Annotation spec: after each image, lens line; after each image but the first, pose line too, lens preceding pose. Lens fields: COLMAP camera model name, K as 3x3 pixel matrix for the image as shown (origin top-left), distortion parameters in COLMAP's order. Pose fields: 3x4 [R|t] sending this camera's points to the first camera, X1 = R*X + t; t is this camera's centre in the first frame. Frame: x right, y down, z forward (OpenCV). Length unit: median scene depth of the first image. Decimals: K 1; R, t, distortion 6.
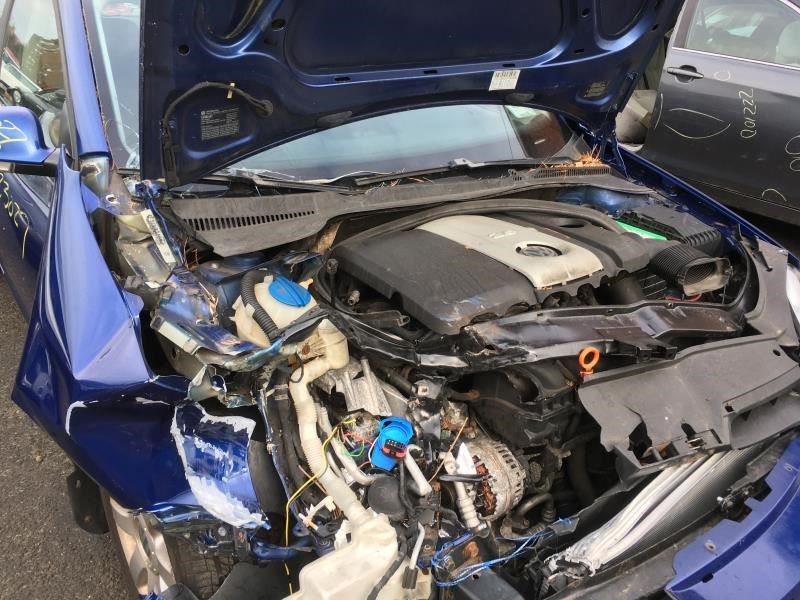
lens RADIAL K [[680.4, 0, 401.7], [0, 680.4, 298.7], [0, 0, 1]] dist [0.071818, -0.090577]
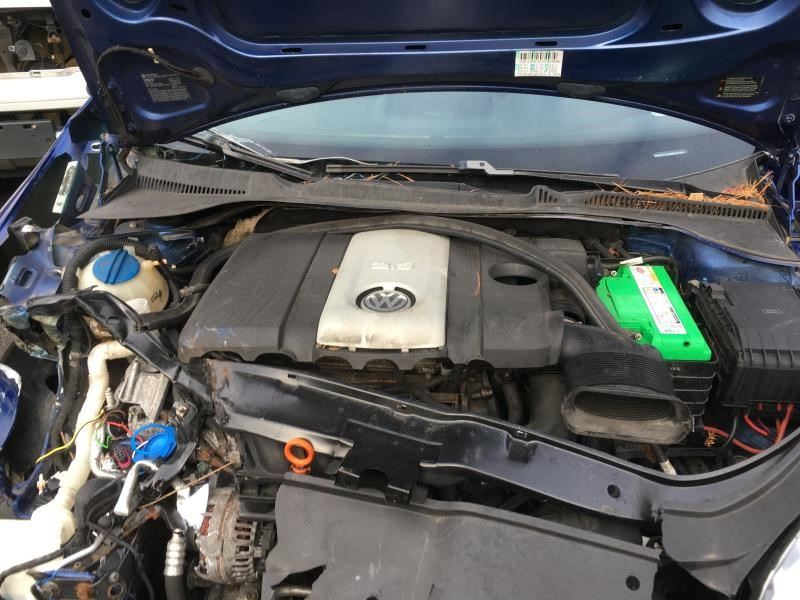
lens RADIAL K [[680.4, 0, 399.4], [0, 680.4, 303.8], [0, 0, 1]] dist [0.071818, -0.090577]
pose [[0.753060, 0.285340, -0.592859, 0.701492], [-0.237395, 0.958206, 0.159637, -0.200431], [0.613632, 0.020526, 0.789325, 0.434514]]
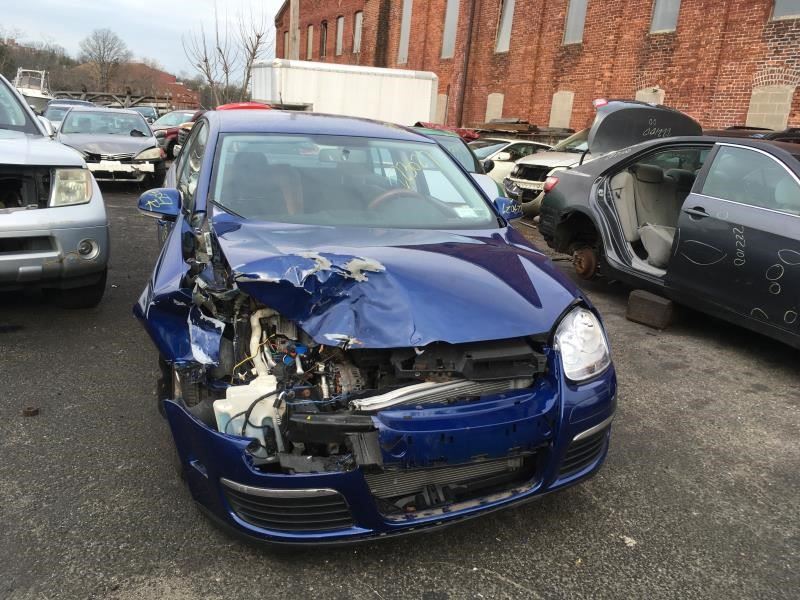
lens RADIAL K [[680.4, 0, 400.6], [0, 680.4, 303.2], [0, 0, 1]] dist [0.071818, -0.090577]
pose [[0.960615, 0.091774, -0.262292, 0.758929], [-0.140381, 0.974860, -0.173035, 0.358812], [0.239817, 0.203040, 0.949348, -0.792171]]
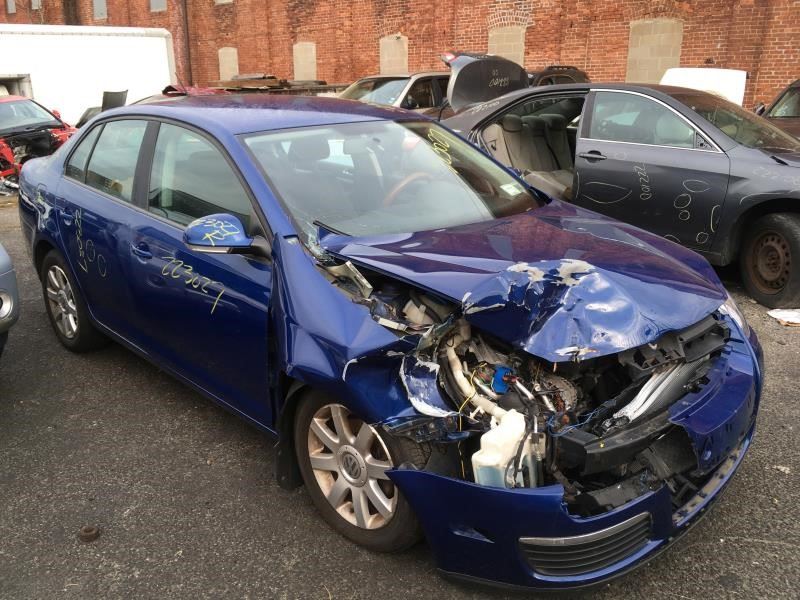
lens RADIAL K [[680.4, 0, 399.6], [0, 680.4, 300.5], [0, 0, 1]] dist [0.071818, -0.090577]
pose [[0.987261, -0.098055, 0.125303, -0.467309], [0.112762, 0.986800, -0.116237, 0.183667], [-0.112251, 0.128886, 0.985286, -0.702930]]
